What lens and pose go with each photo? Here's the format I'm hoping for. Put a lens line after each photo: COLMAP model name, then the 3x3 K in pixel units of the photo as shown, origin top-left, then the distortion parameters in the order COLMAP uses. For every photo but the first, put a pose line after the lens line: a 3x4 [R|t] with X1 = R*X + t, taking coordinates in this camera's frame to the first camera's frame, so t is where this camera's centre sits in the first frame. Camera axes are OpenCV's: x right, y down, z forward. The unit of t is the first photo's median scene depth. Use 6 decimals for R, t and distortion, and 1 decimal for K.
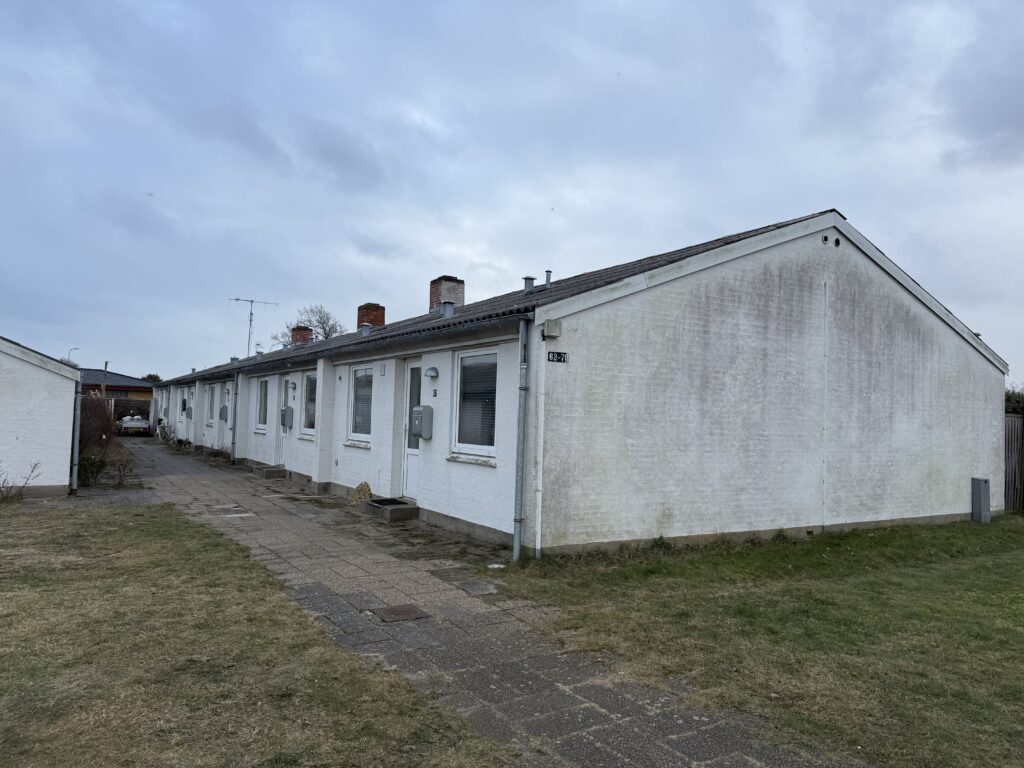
lens RADIAL K [[703.4, 0, 511.4], [0, 703.4, 397.1], [0, 0, 1]] dist [0.109618, -0.160356]
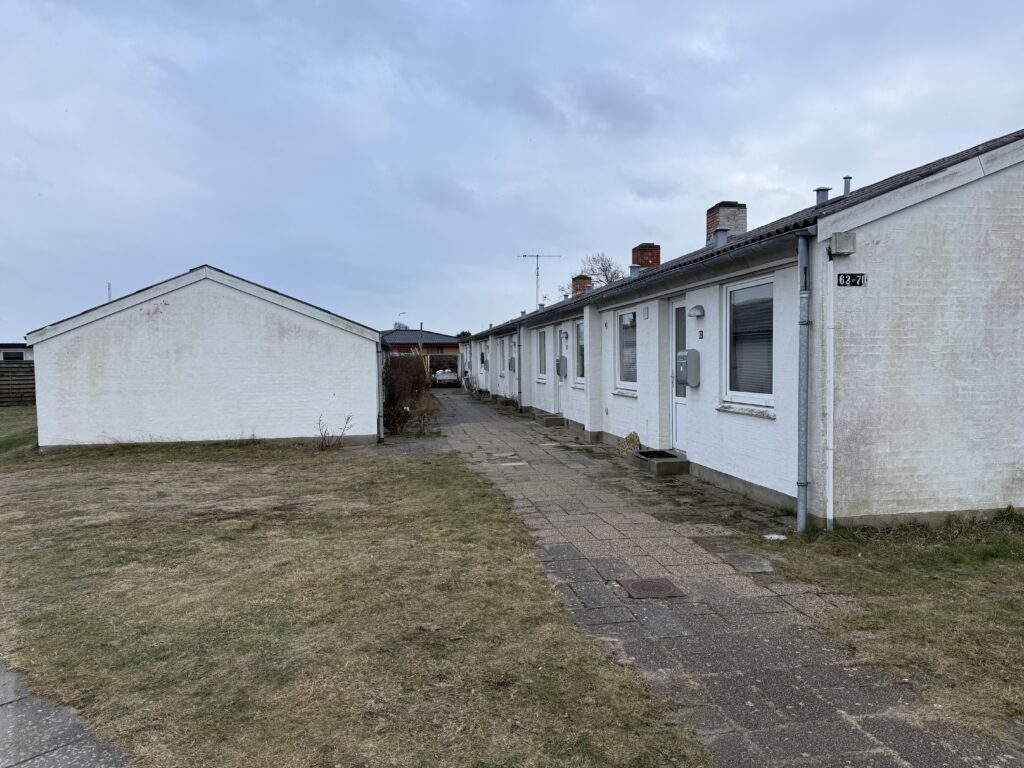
lens RADIAL K [[703.4, 0, 511.4], [0, 703.4, 397.1], [0, 0, 1]] dist [0.109618, -0.160356]
pose [[0.918618, -0.021770, -0.394545, 0.028194], [0.052937, 0.996261, 0.068280, -0.001410], [0.391584, -0.083610, 0.916336, 0.106645]]
